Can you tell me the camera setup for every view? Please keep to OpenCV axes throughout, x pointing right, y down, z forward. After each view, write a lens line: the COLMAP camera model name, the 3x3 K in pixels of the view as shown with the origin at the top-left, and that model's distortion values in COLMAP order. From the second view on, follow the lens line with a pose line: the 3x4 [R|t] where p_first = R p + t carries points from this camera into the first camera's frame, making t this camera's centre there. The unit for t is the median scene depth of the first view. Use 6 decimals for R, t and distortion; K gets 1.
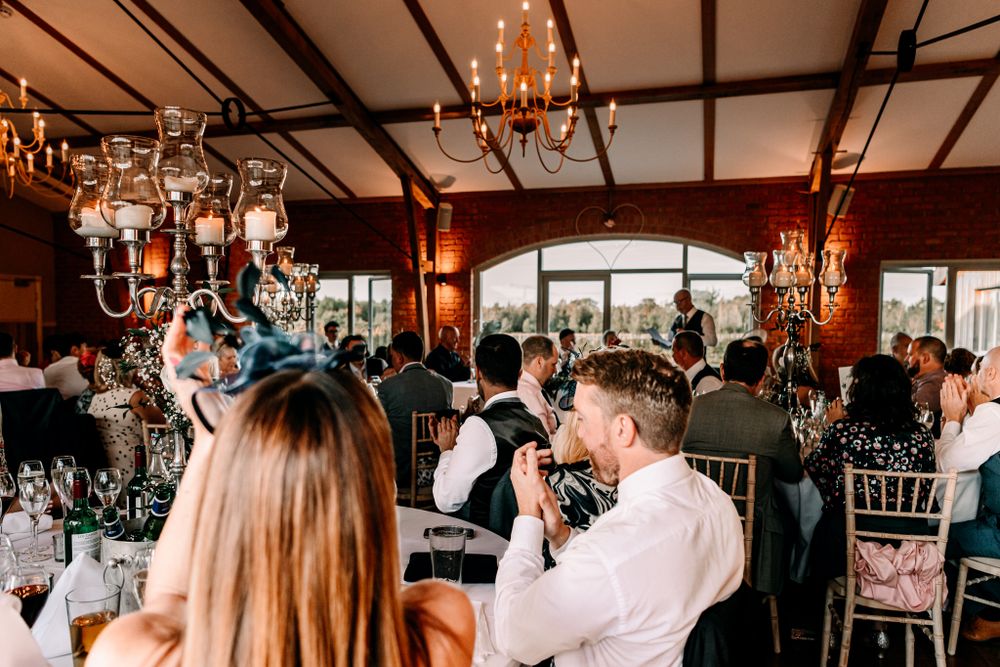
lens RADIAL K [[753.3, 0, 508.0], [0, 753.3, 361.8], [0, 0, 1]] dist [0.010334, 0.004273]
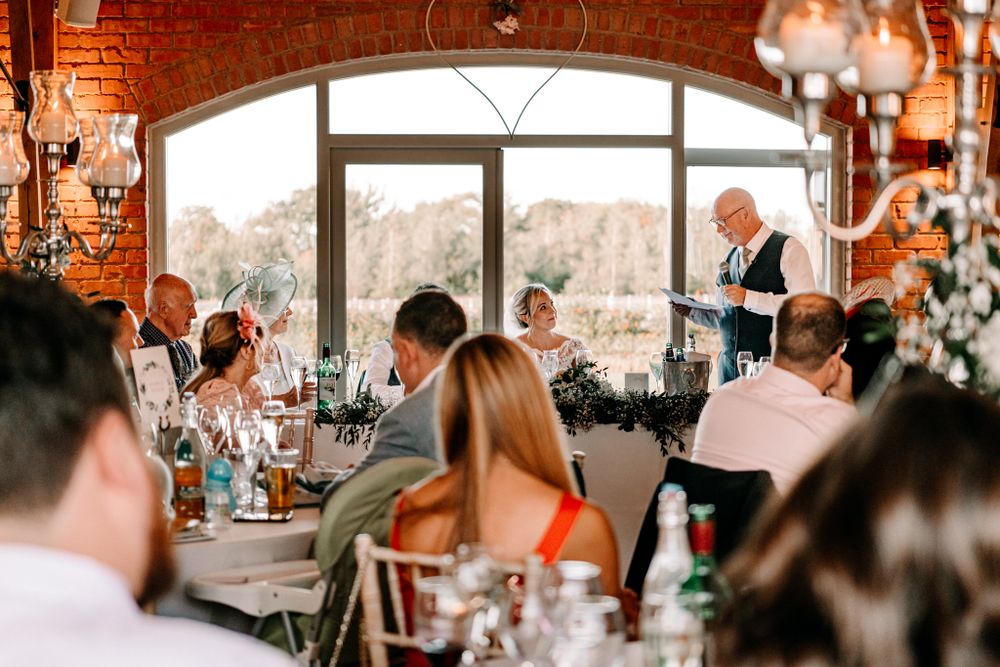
lens RADIAL K [[2093.5, 0, 493.8], [0, 2093.5, 338.2], [0, 0, 1]] dist [0.024012, 0.000000]
pose [[0.939124, -0.016204, 0.343195, -0.268390], [0.023279, 0.999593, -0.016506, 0.006629], [-0.342788, 0.023490, 0.939119, -0.070480]]
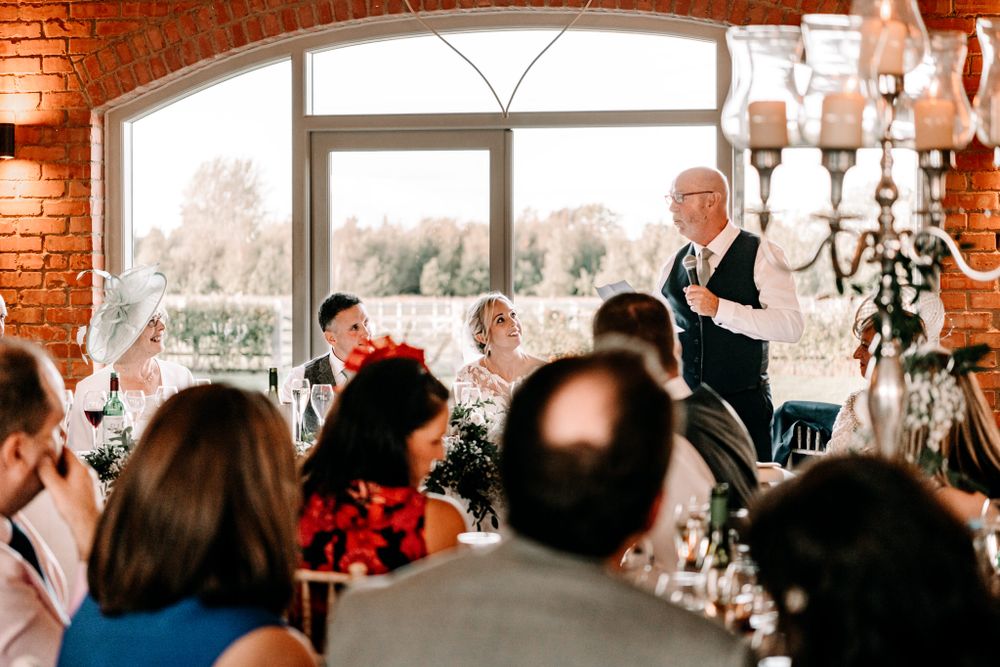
lens RADIAL K [[2093.5, 0, 507.2], [0, 2093.5, 331.1], [0, 0, 1]] dist [0.024012, 0.000000]
pose [[0.995549, -0.007825, 0.093917, 0.048756], [0.009999, 0.999692, -0.022710, -0.004308], [-0.093710, 0.023548, 0.995321, 0.071522]]
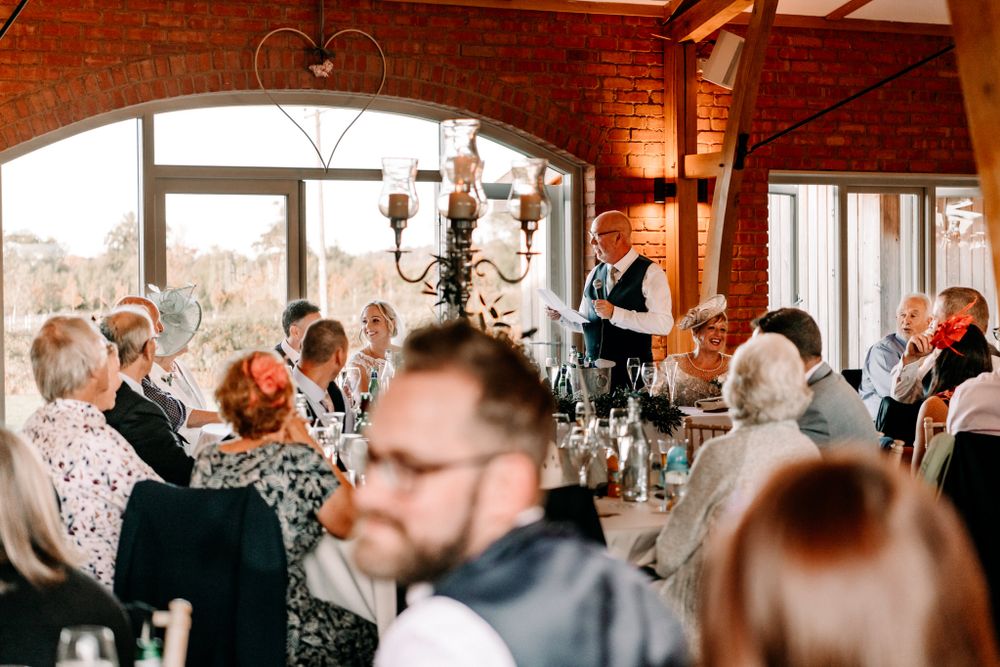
lens RADIAL K [[2093.5, 0, 499.2], [0, 2093.5, 329.4], [0, 0, 1]] dist [0.024012, 0.000000]
pose [[0.708481, -0.026964, 0.705215, -0.680702], [0.049802, 0.998689, -0.011848, -0.006855], [-0.703971, 0.043516, 0.708895, 0.040428]]
